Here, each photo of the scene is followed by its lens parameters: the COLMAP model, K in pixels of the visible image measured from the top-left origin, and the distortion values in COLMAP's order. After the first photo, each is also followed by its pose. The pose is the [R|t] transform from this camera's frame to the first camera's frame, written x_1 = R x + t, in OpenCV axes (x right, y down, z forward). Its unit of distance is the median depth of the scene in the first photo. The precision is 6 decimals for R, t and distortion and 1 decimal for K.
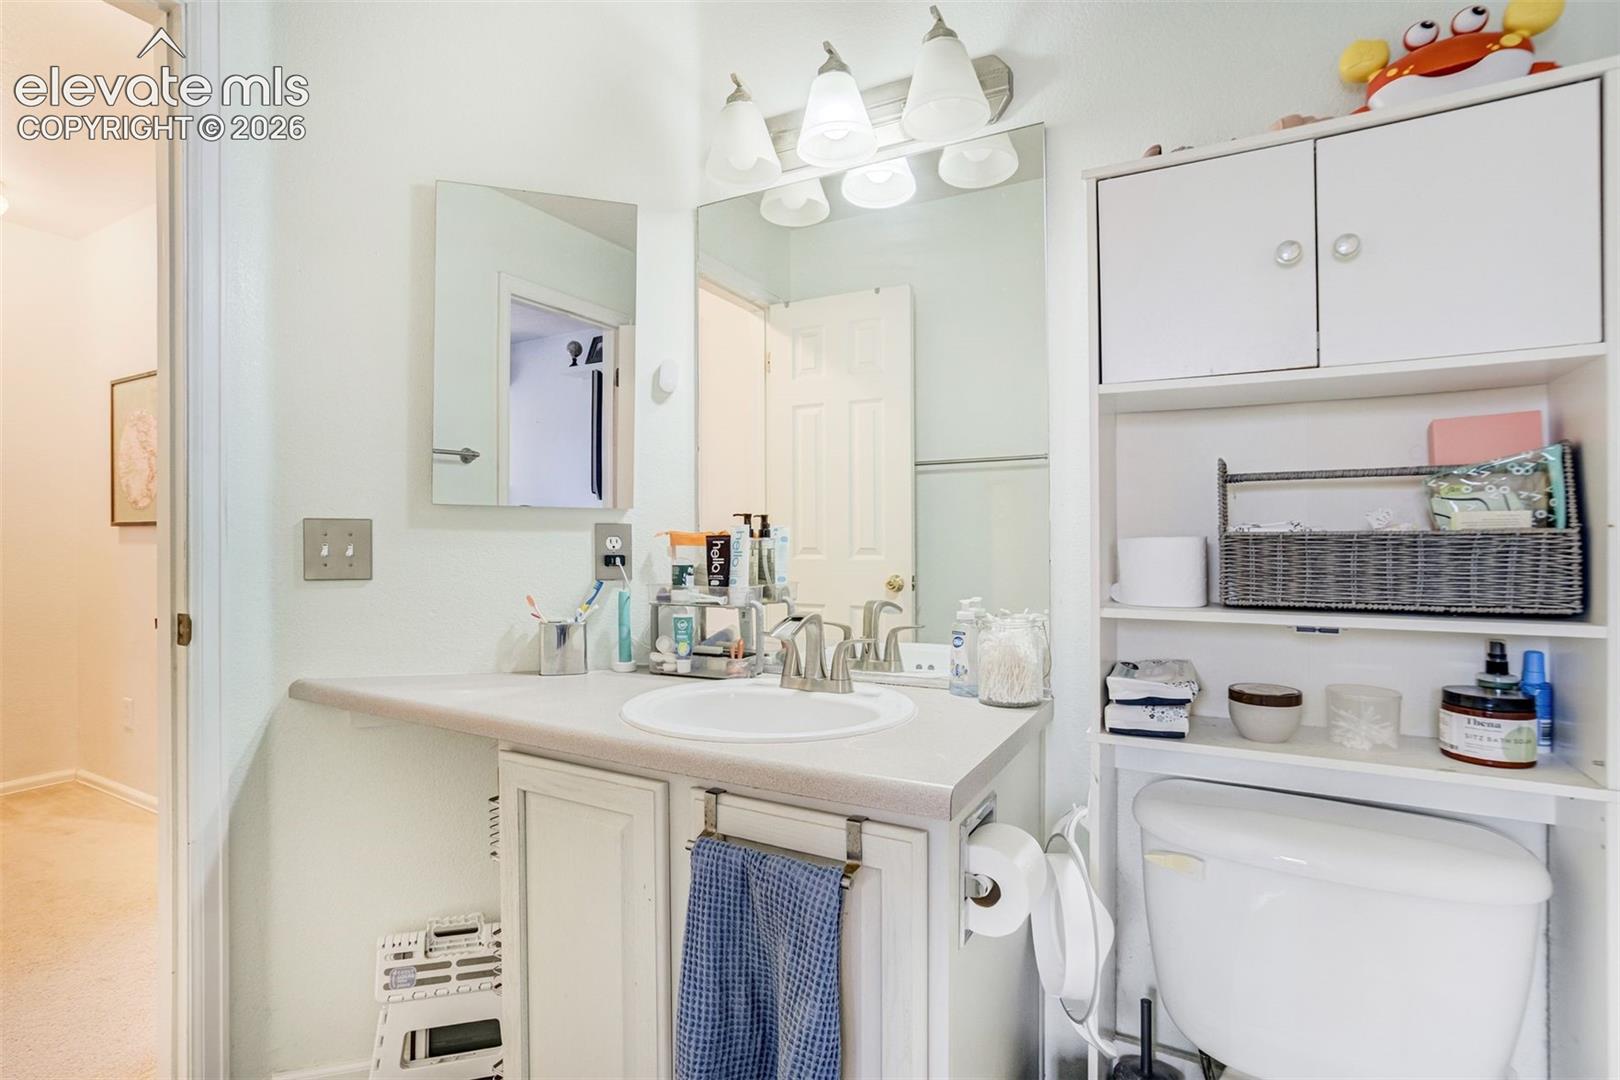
lens RADIAL K [[764.4, 0, 812.0], [0, 764.4, 528.5], [0, 0, 1]] dist [-0.045539, 0.018218]
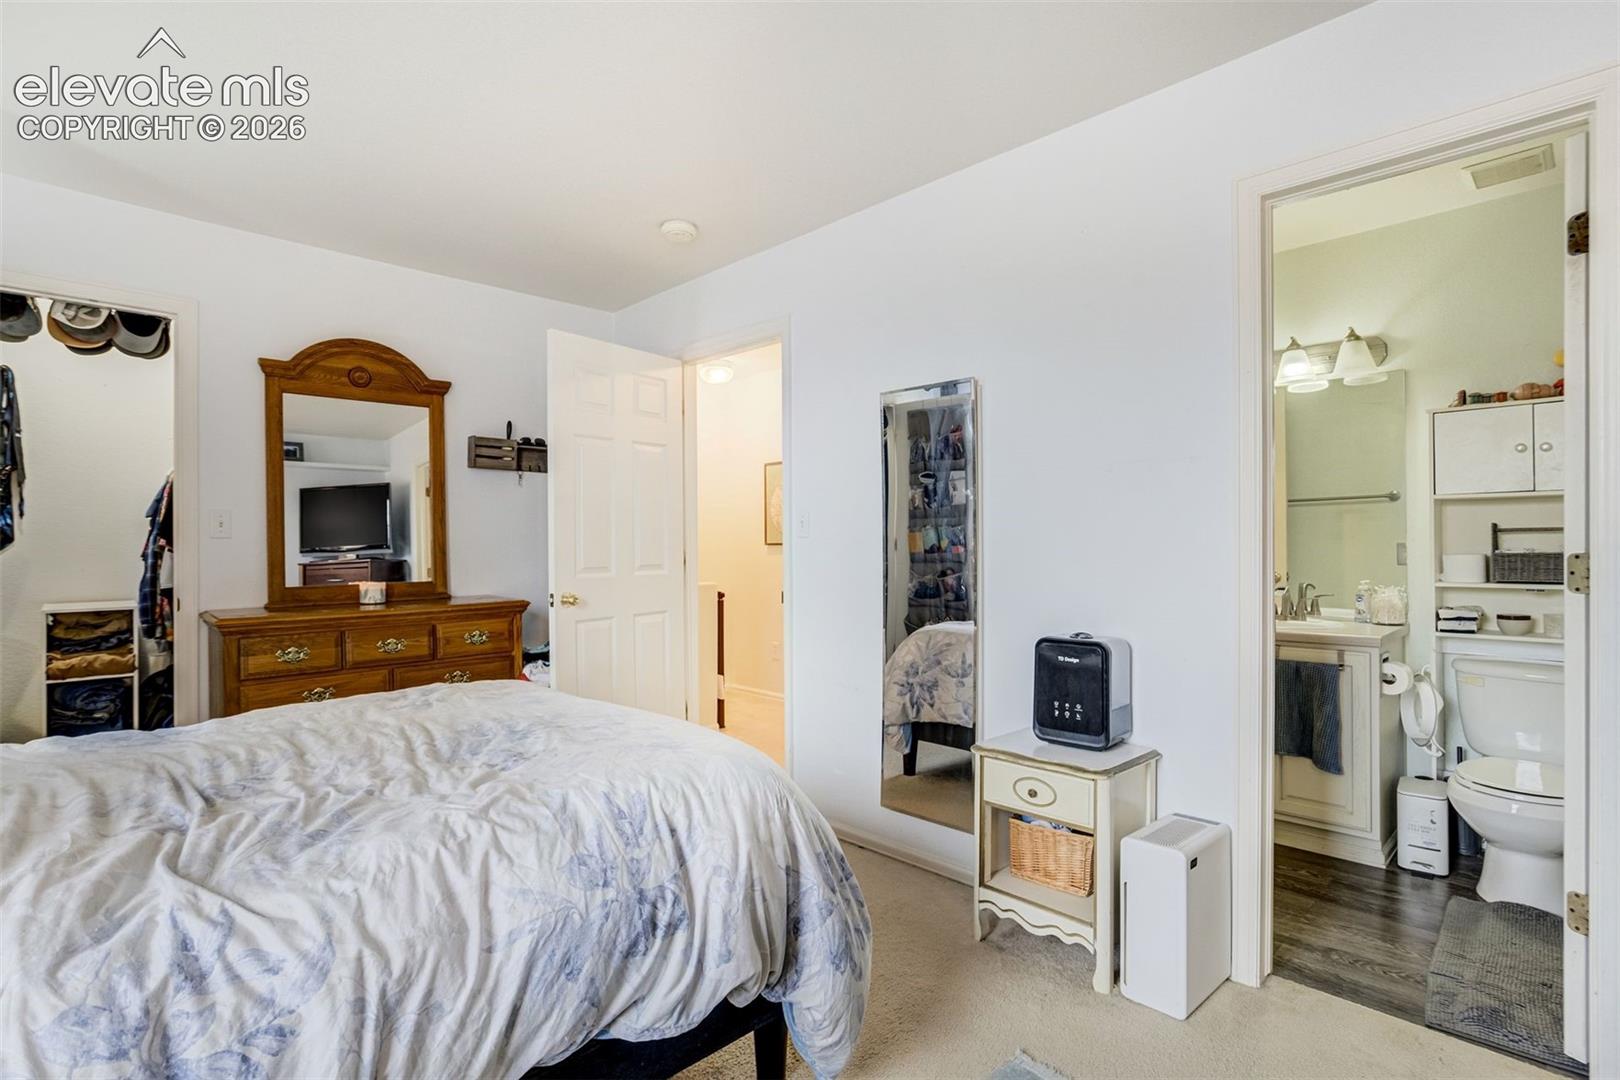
lens RADIAL K [[812.5, 0, 811.2], [0, 812.5, 540.3], [0, 0, 1]] dist [0.016580, 0.000343]
pose [[0.959281, -0.011198, -0.282232, -0.830524], [0.014990, 0.999824, 0.011277, -0.096443], [0.282056, -0.015048, 0.959280, -2.182243]]
